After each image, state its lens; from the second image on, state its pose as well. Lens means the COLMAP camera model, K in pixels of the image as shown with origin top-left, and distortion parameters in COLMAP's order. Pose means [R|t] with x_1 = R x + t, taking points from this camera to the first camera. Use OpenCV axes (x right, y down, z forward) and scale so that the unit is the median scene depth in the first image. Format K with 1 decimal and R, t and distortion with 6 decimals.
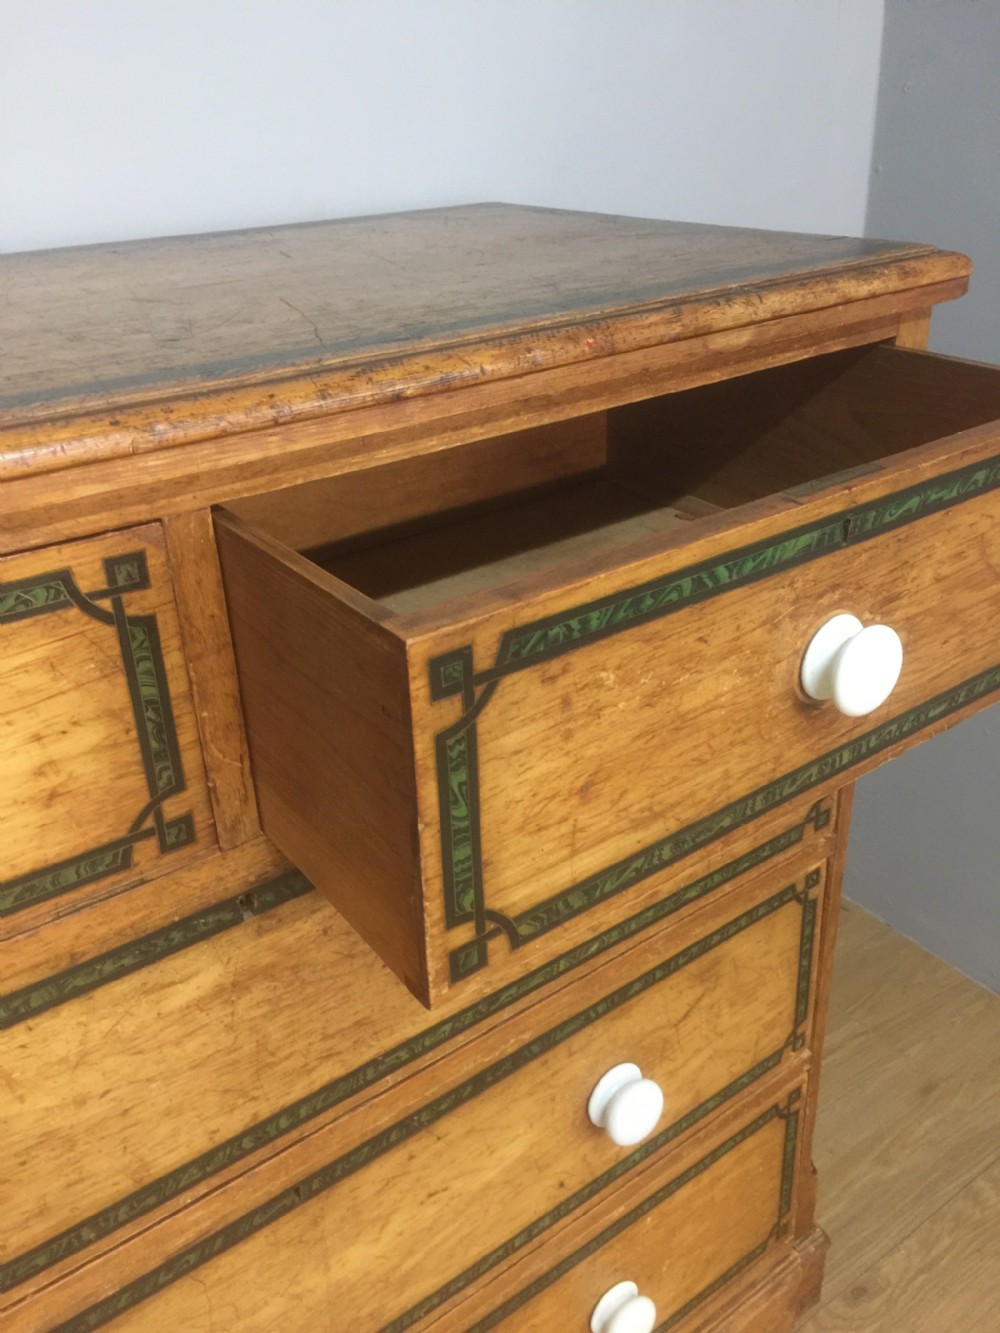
lens RADIAL K [[1140.0, 0, 495.2], [0, 1140.0, 657.2], [0, 0, 1]] dist [0.059345, -0.076173]
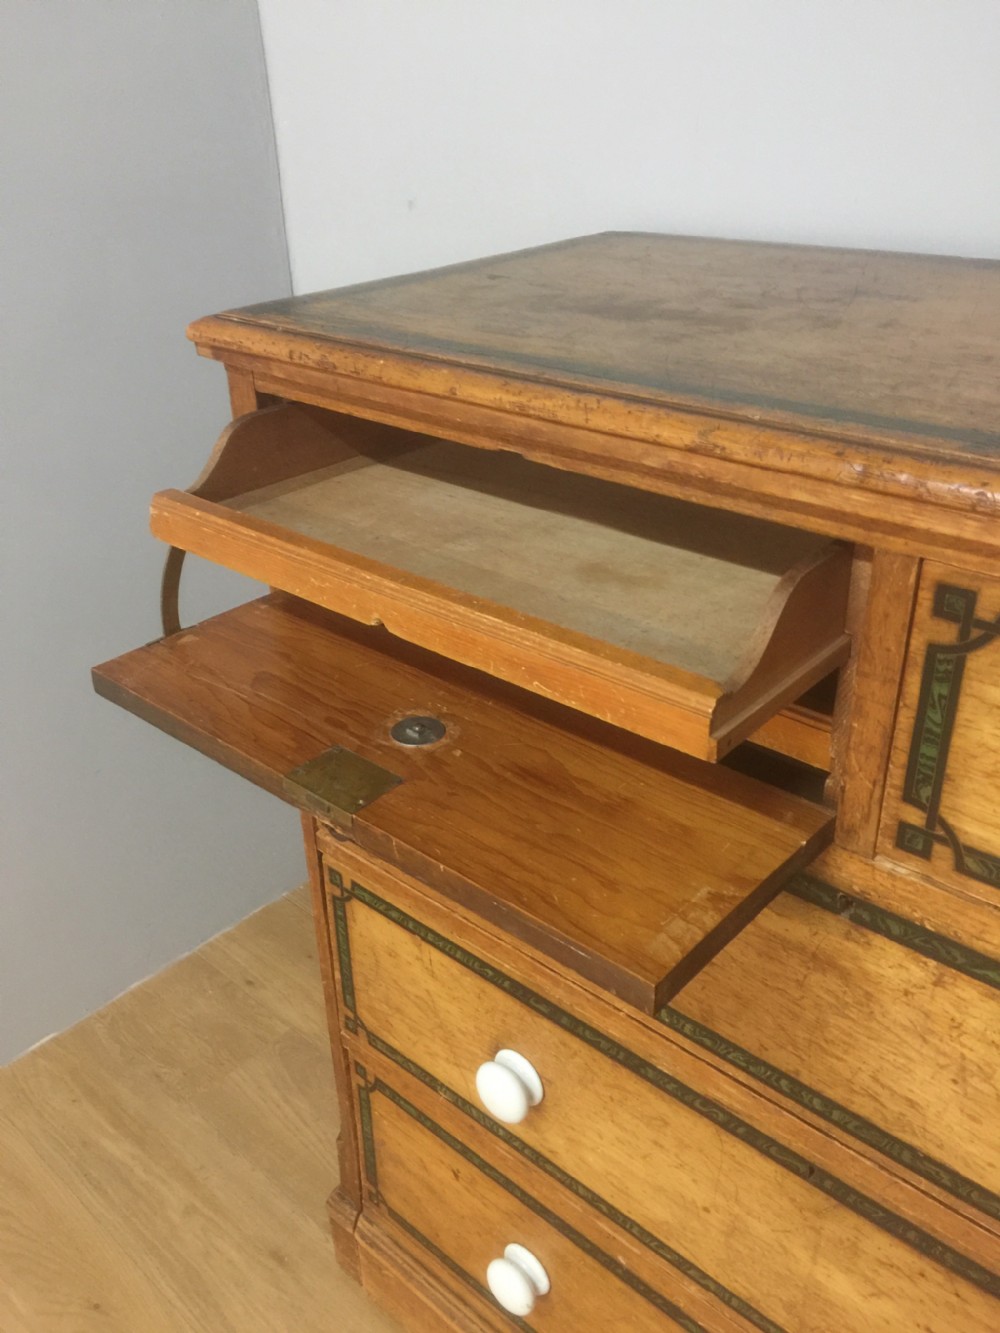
lens RADIAL K [[1146.4, 0, 491.4], [0, 1146.4, 667.2], [0, 0, 1]] dist [0.078076, -0.102365]
pose [[0.197317, 0.487869, -0.850323, 0.547614], [-0.419967, 0.825822, 0.376359, -0.245469], [0.885829, 0.282845, 0.367838, 0.238798]]
